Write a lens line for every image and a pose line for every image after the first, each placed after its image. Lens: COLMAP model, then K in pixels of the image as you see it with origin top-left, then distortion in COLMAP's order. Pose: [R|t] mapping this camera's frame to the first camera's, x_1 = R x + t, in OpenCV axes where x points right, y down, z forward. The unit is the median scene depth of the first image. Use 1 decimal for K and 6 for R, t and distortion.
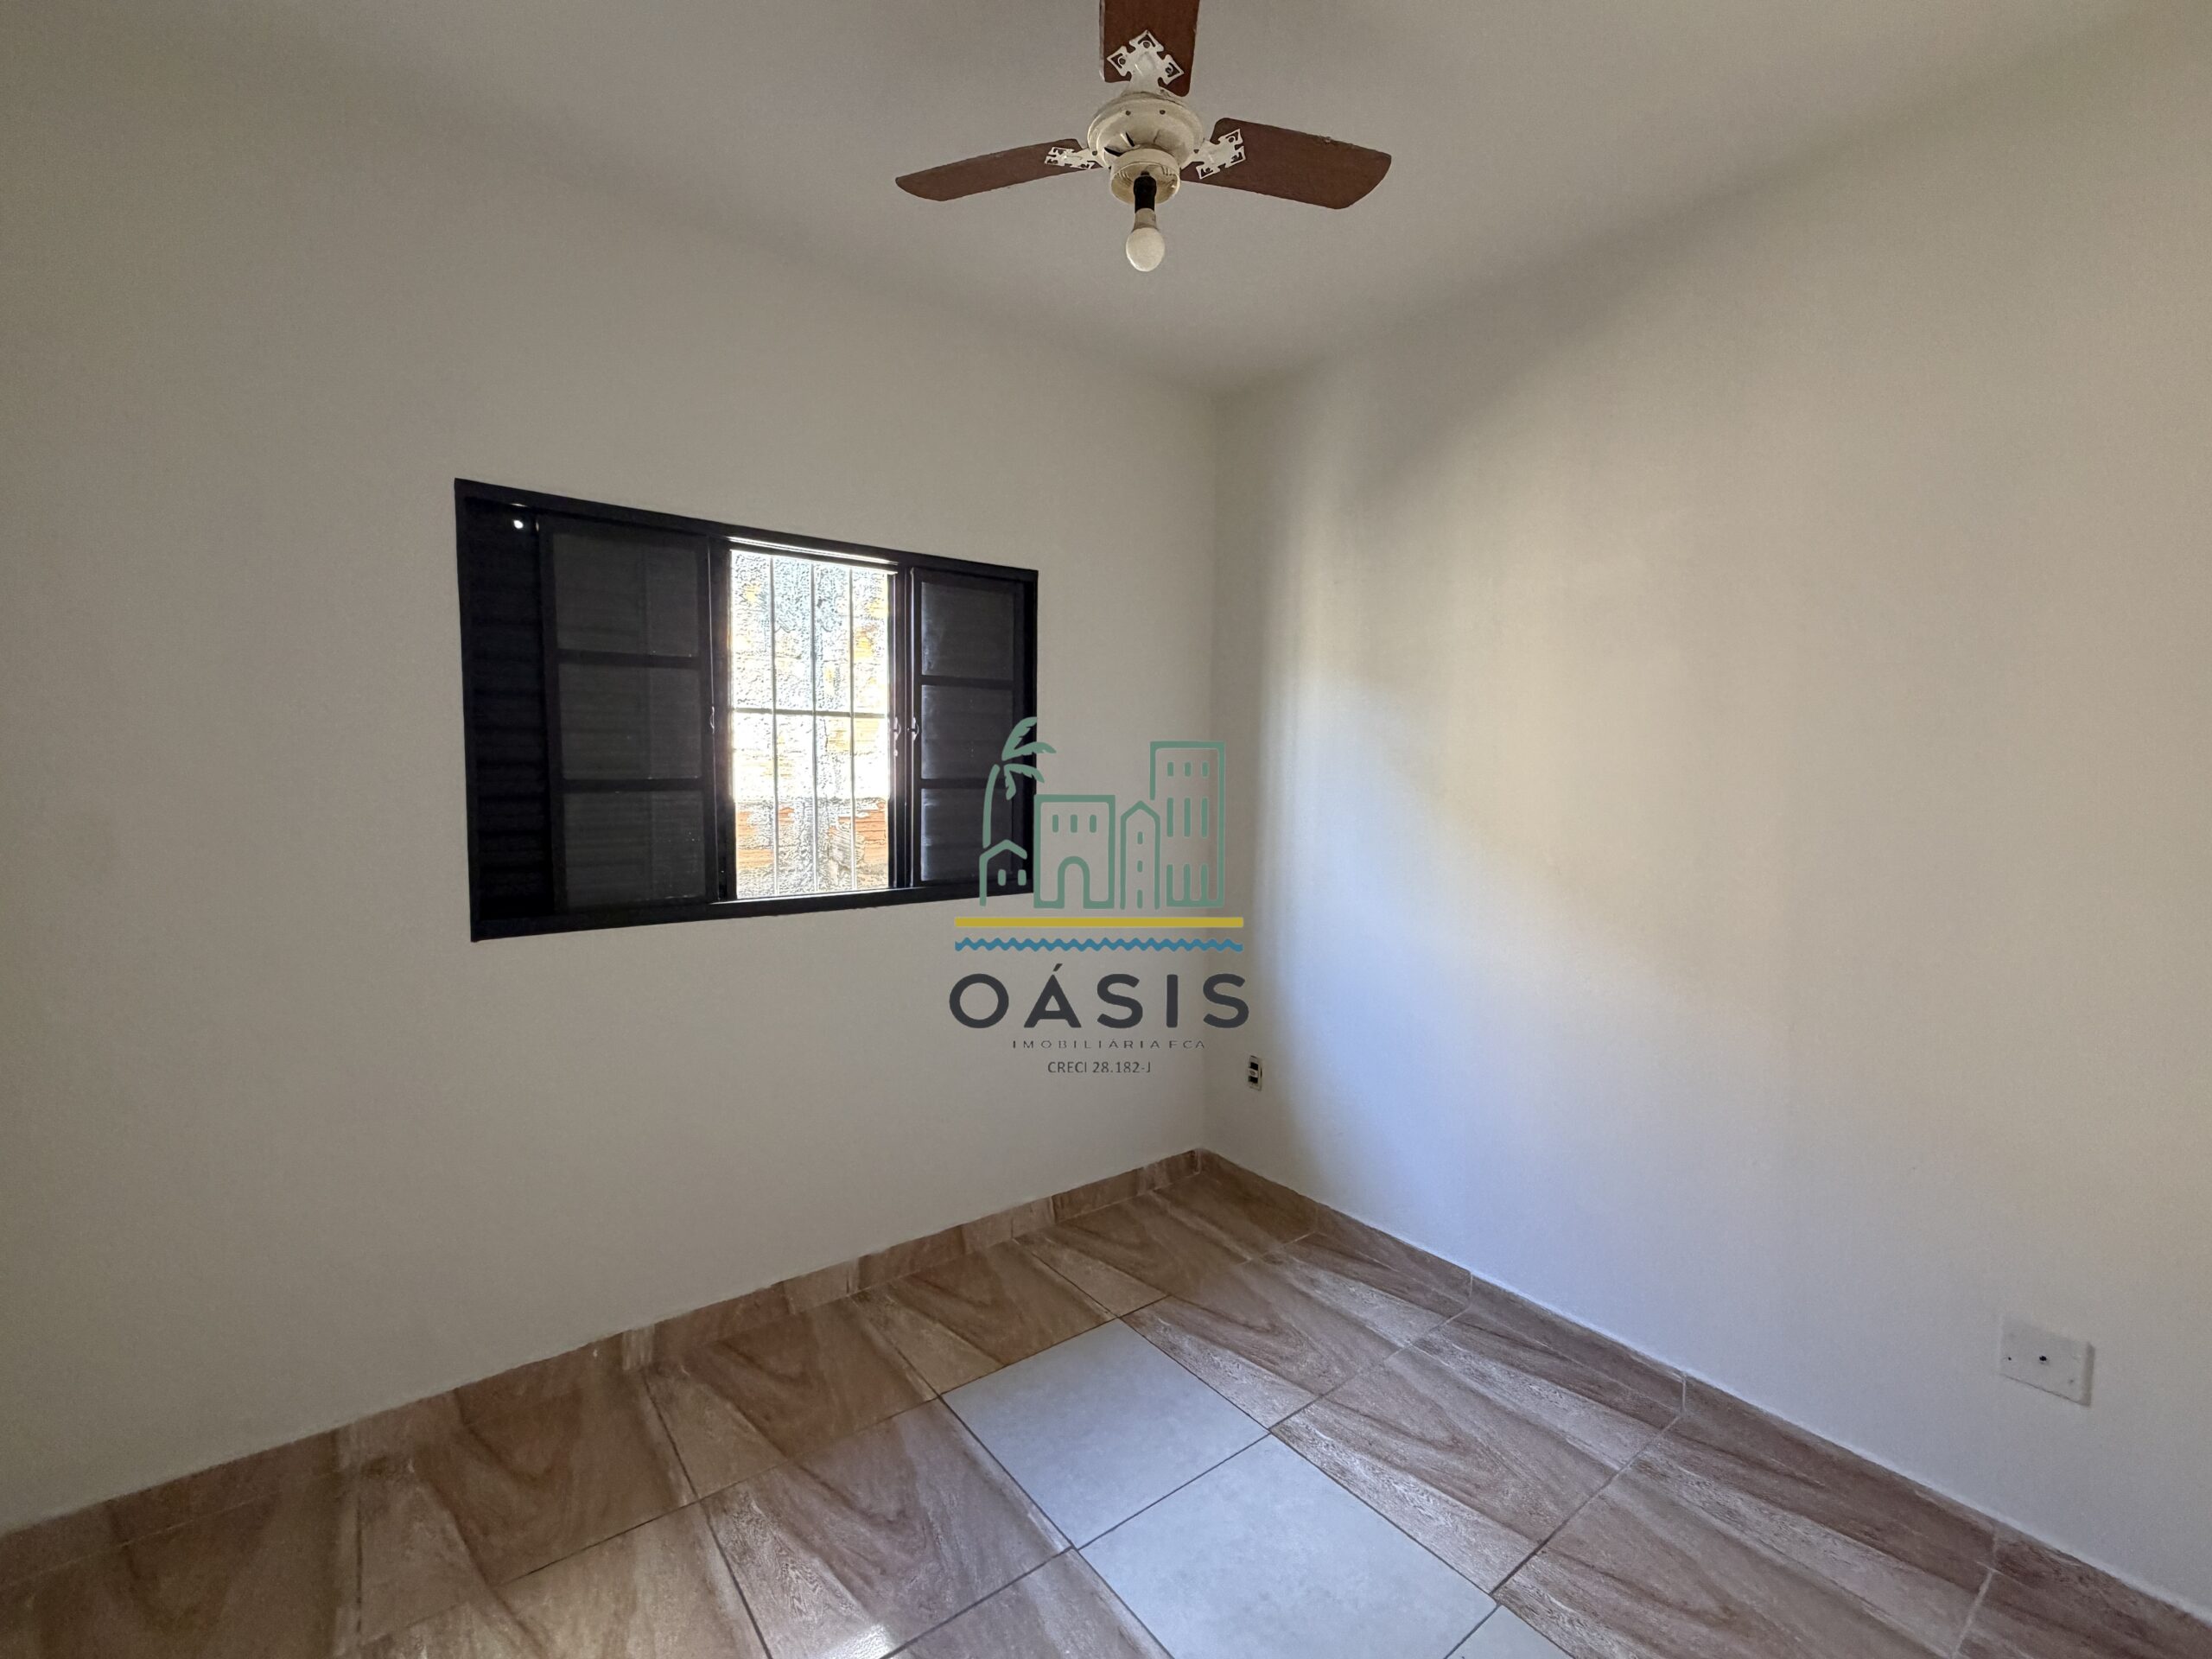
lens RADIAL K [[964.6, 0, 1097.9], [0, 964.6, 783.2], [0, 0, 1]] dist [0.000281, -0.000356]
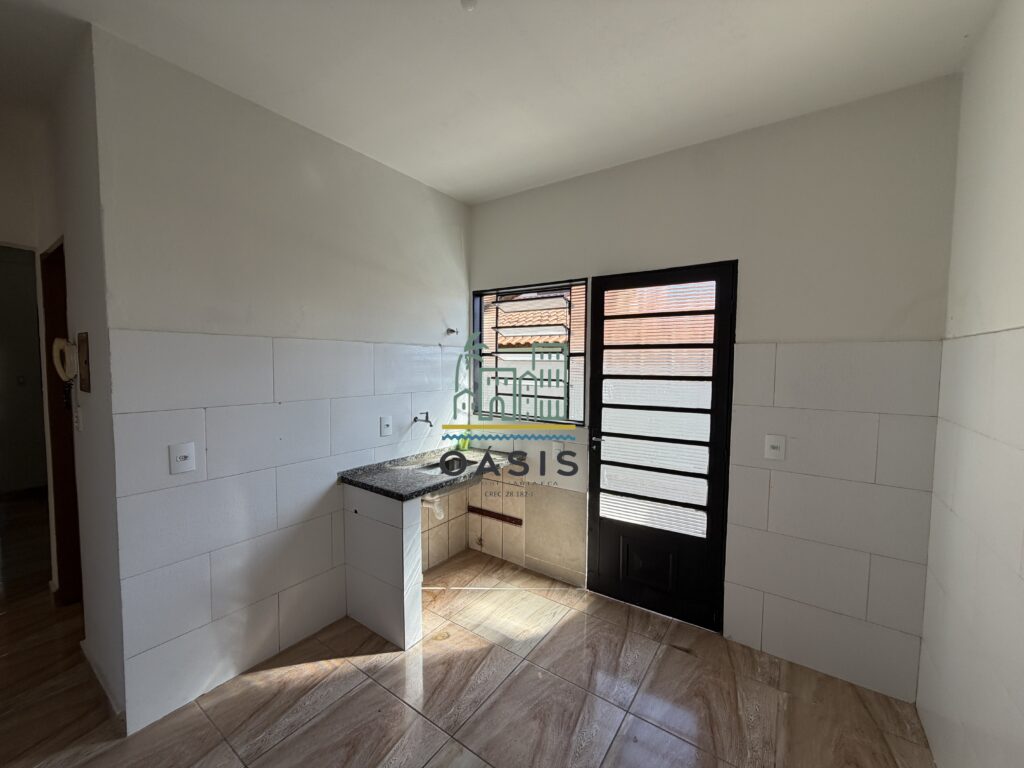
lens RADIAL K [[409.3, 0, 511.9], [0, 409.3, 389.3], [0, 0, 1]] dist [-0.002264, -0.000107]
pose [[-0.309775, -0.071677, 0.948104, -1.000263], [0.006425, 0.996974, 0.077471, -0.044227], [-0.950788, 0.030090, -0.308377, 1.309553]]
